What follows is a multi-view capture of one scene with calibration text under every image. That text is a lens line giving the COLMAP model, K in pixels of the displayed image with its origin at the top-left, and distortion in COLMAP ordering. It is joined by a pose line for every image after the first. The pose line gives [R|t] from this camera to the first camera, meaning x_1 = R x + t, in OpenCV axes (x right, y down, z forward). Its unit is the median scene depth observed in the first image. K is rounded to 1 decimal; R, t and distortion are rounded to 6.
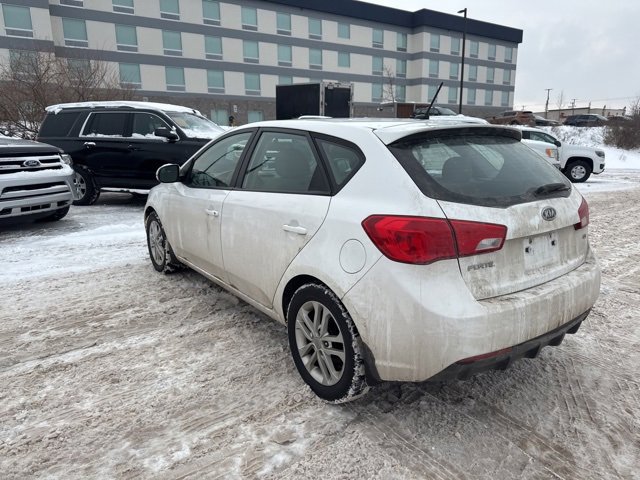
lens RADIAL K [[455.0, 0, 321.0], [0, 455.0, 236.4], [0, 0, 1]] dist [0.031035, -0.034497]
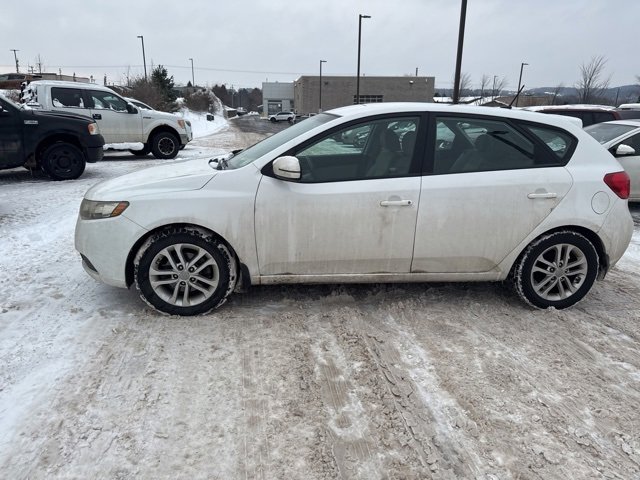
lens RADIAL K [[449.1, 0, 321.5], [0, 449.1, 238.7], [0, 0, 1]] dist [0.051568, -0.065855]
pose [[0.494758, -0.227469, 0.838732, -1.219128], [0.163574, 0.972260, 0.167192, -0.177149], [-0.853497, 0.054475, 0.518242, 0.721034]]
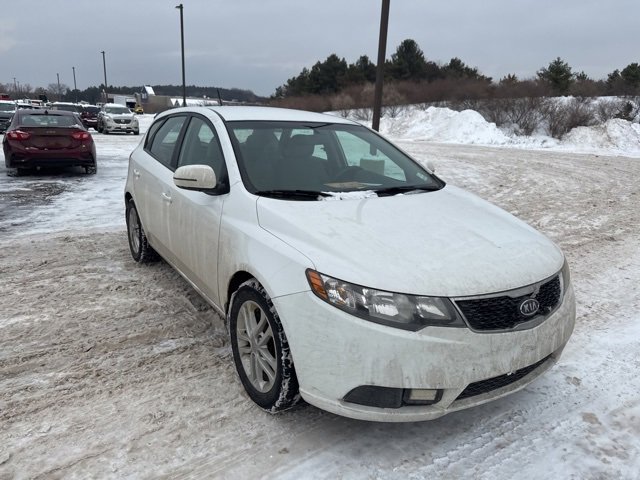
lens RADIAL K [[449.1, 0, 321.5], [0, 449.1, 238.7], [0, 0, 1]] dist [0.051568, -0.065855]
pose [[-0.997899, -0.048111, 0.043401, -0.209359], [-0.022566, 0.885946, 0.463240, -0.555561], [-0.060738, 0.461287, -0.885170, 2.416924]]
